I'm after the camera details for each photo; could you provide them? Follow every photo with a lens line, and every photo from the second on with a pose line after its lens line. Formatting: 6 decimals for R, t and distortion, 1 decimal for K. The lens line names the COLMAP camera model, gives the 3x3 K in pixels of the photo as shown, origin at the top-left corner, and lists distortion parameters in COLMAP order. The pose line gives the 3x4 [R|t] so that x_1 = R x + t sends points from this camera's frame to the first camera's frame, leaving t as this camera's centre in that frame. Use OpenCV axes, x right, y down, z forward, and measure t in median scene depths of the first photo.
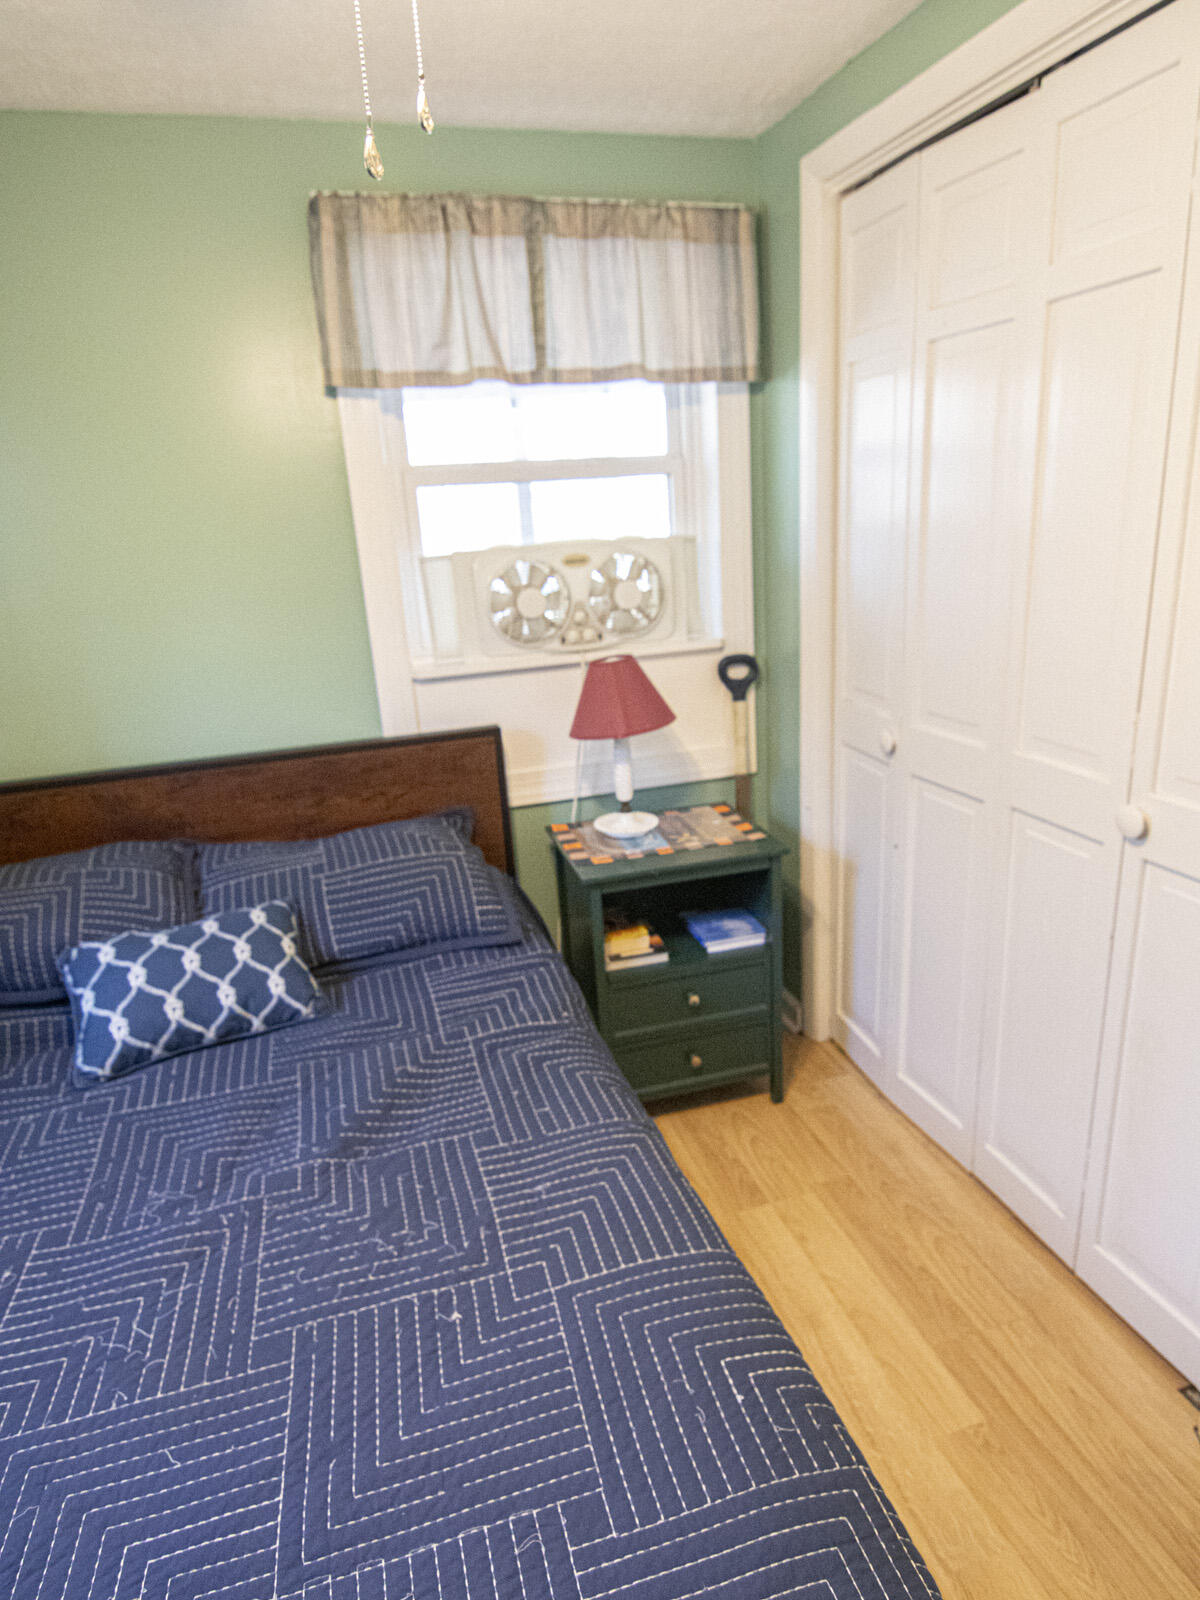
lens RADIAL K [[967.0, 0, 600.0], [0, 967.0, 800.0], [0, 0, 1]] dist [-0.000582, -0.013232]
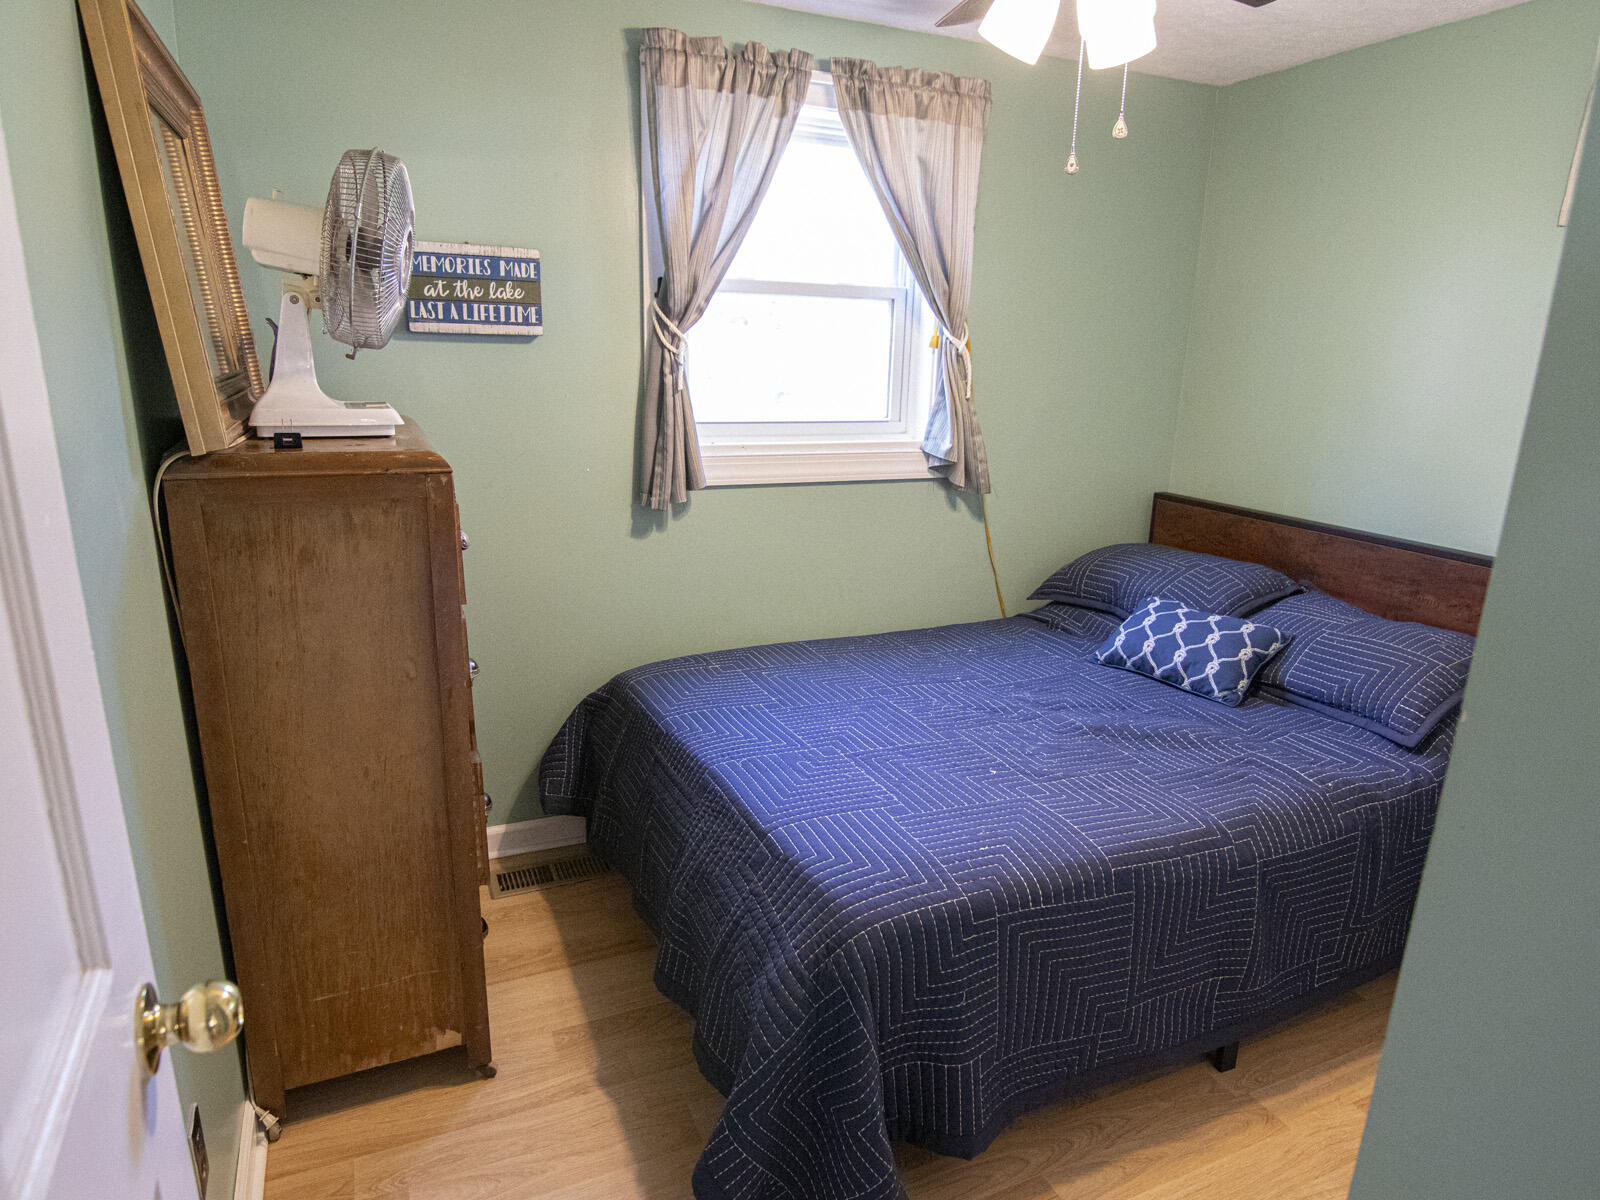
lens RADIAL K [[967.0, 0, 793.8], [0, 967.0, 611.2], [0, 0, 1]] dist [-0.000582, -0.013232]
pose [[0.120636, 0.323447, -0.938525, 0.883554], [-0.312850, 0.909639, 0.273279, -0.077259], [0.942110, 0.260650, 0.210926, 0.109516]]
